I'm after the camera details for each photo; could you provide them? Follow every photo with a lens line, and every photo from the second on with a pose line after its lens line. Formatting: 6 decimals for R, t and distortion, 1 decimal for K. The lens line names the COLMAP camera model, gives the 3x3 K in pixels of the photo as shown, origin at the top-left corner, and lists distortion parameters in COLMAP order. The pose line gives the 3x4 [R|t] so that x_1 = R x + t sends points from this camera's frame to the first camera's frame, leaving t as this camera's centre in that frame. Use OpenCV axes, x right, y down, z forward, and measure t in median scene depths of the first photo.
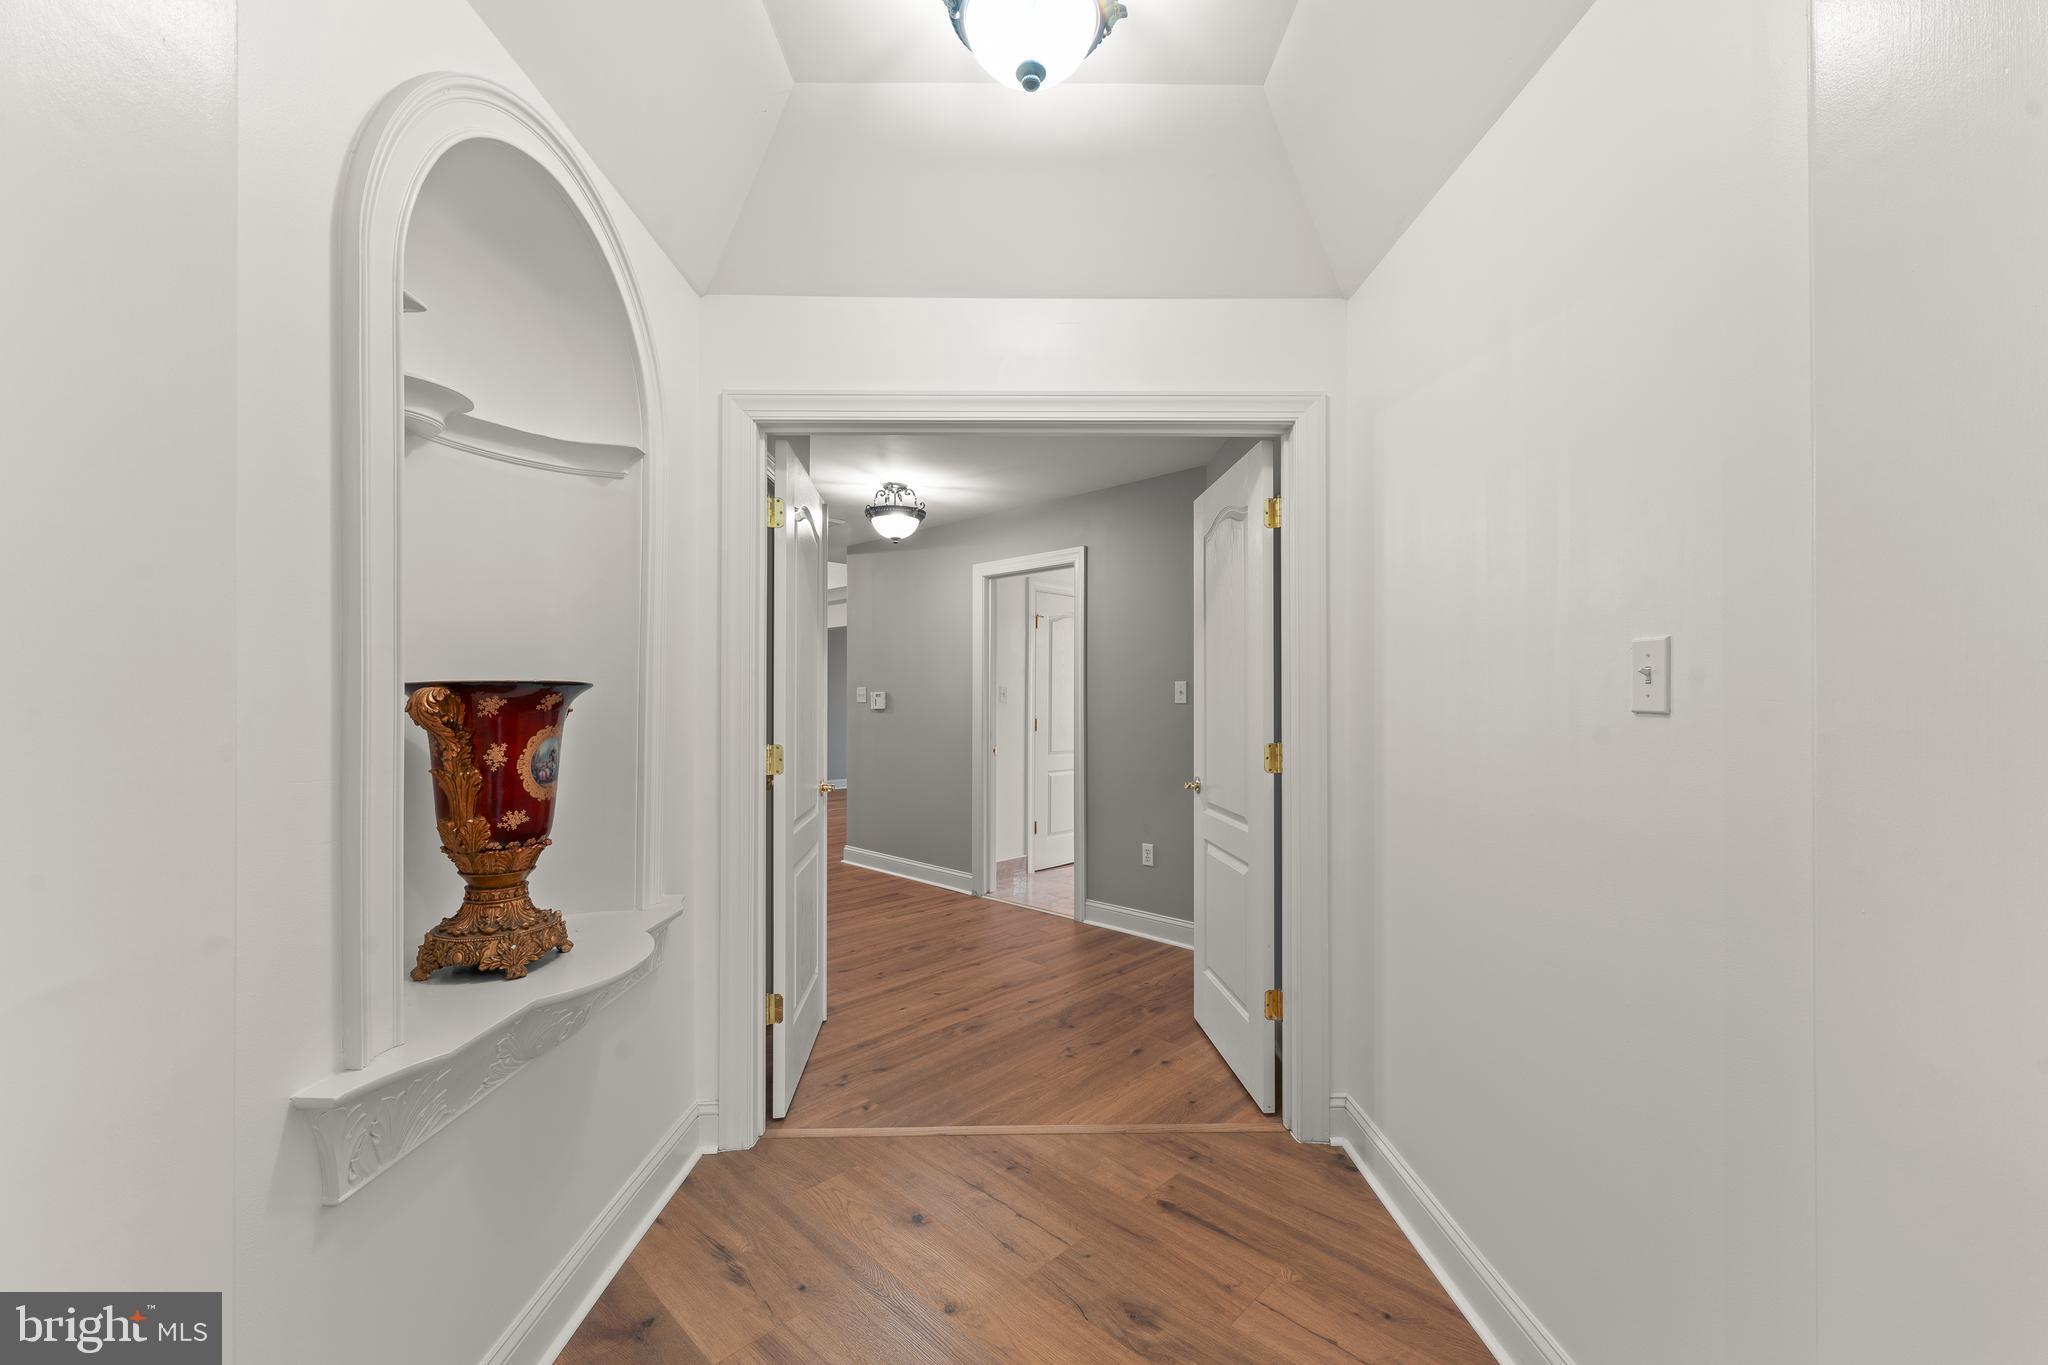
lens RADIAL K [[833.2, 0, 1025.4], [0, 833.2, 695.2], [0, 0, 1]] dist [-0.001795, -0.000304]
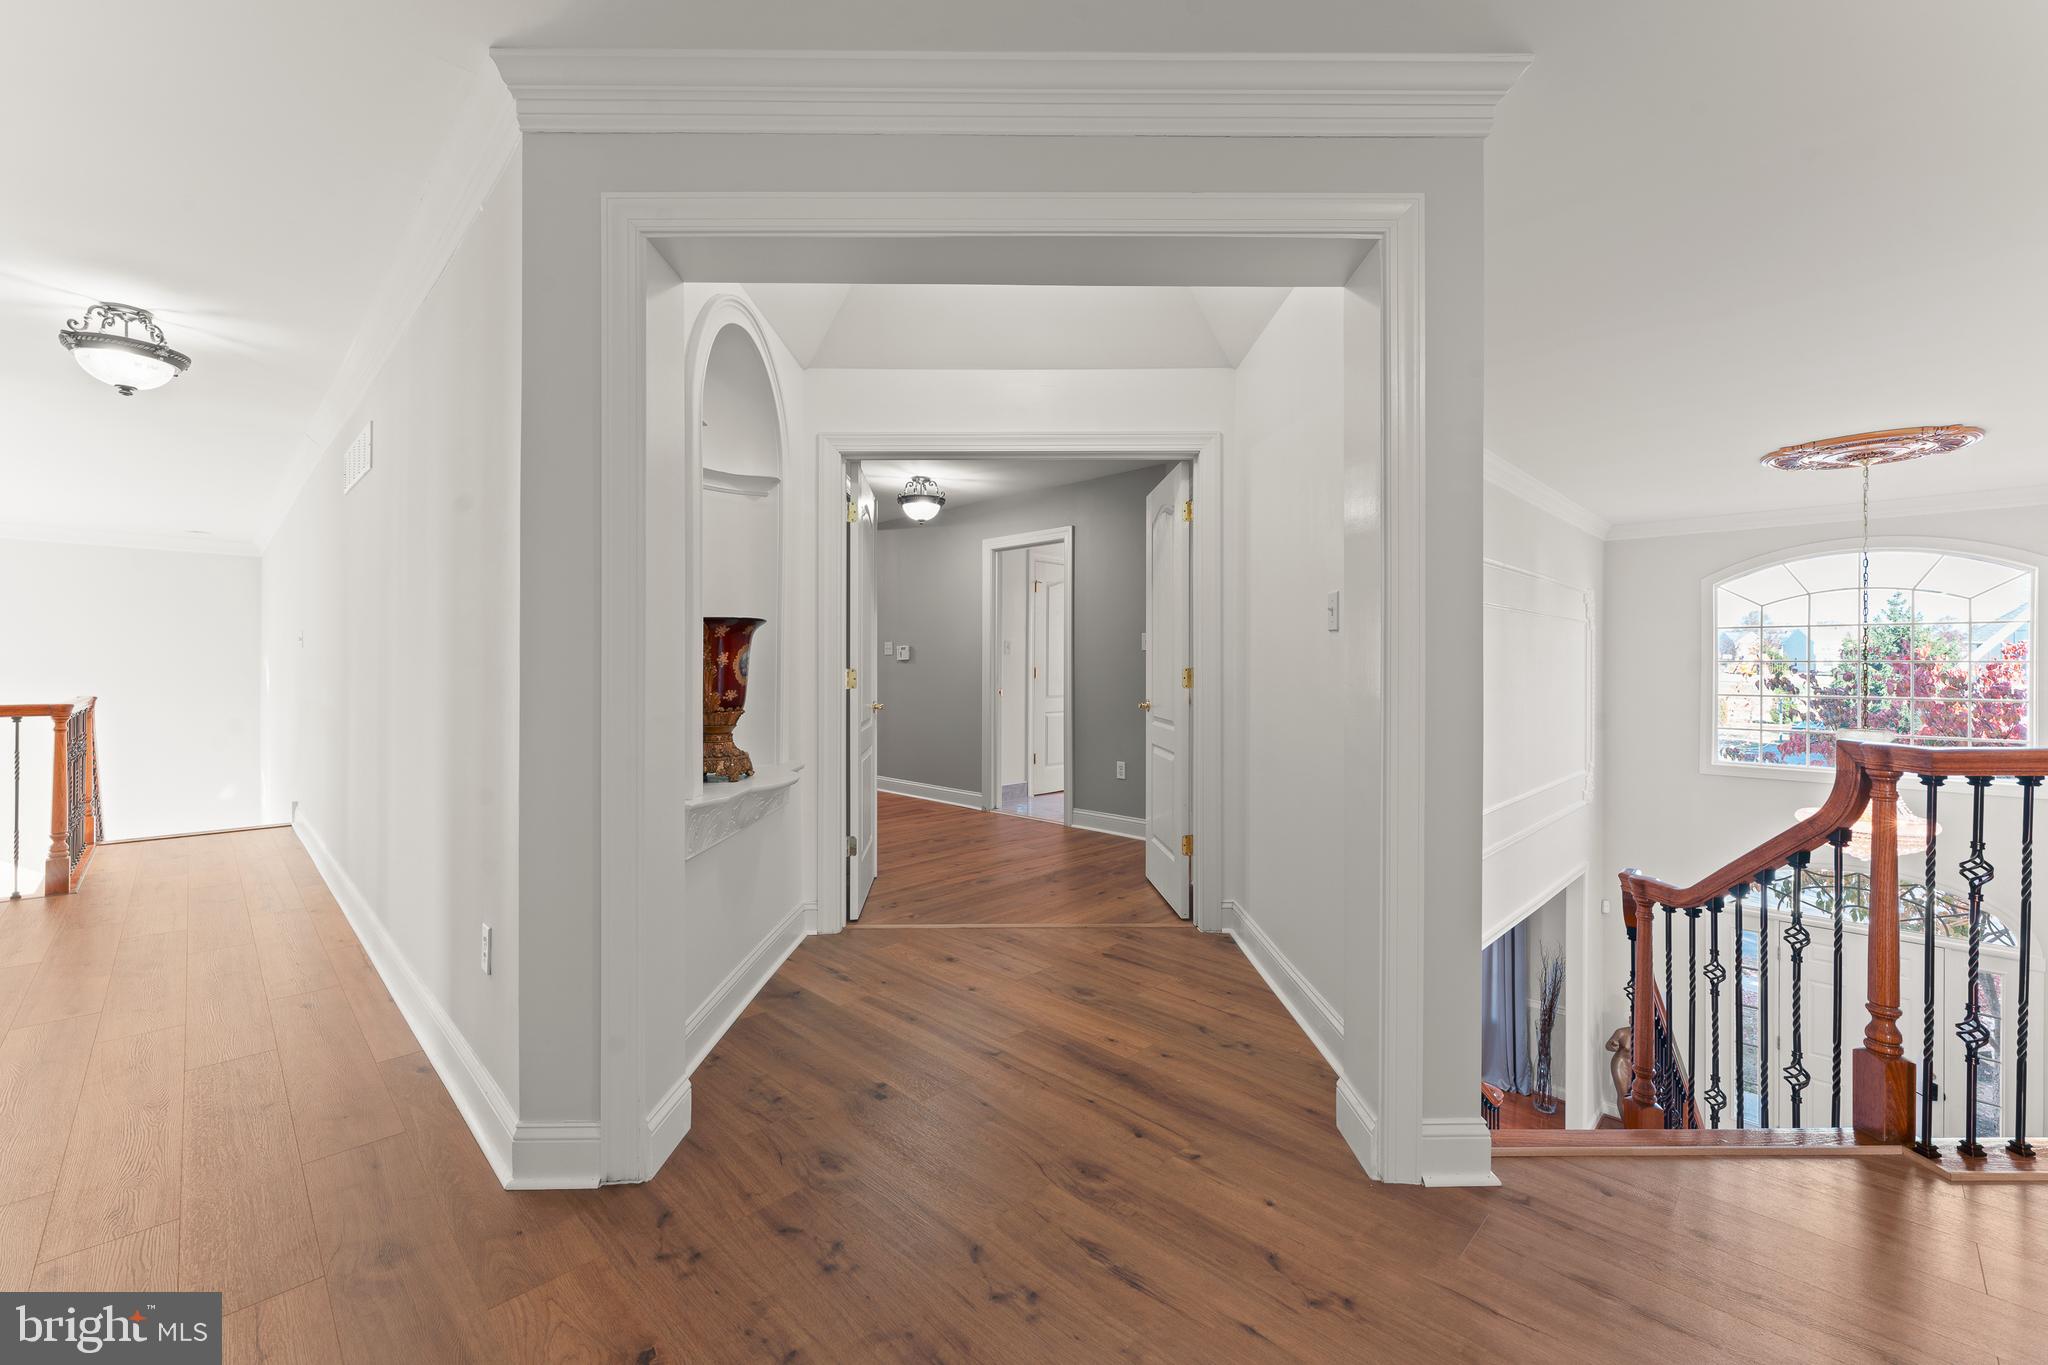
lens RADIAL K [[833.2, 0, 1018.4], [0, 833.2, 662.4], [0, 0, 1]] dist [-0.001795, -0.000304]
pose [[0.999854, 0.000145, -0.017060, 0.022389], [-0.000127, 0.999999, 0.001041, 0.046290], [0.017060, -0.001039, 0.999854, -0.474595]]
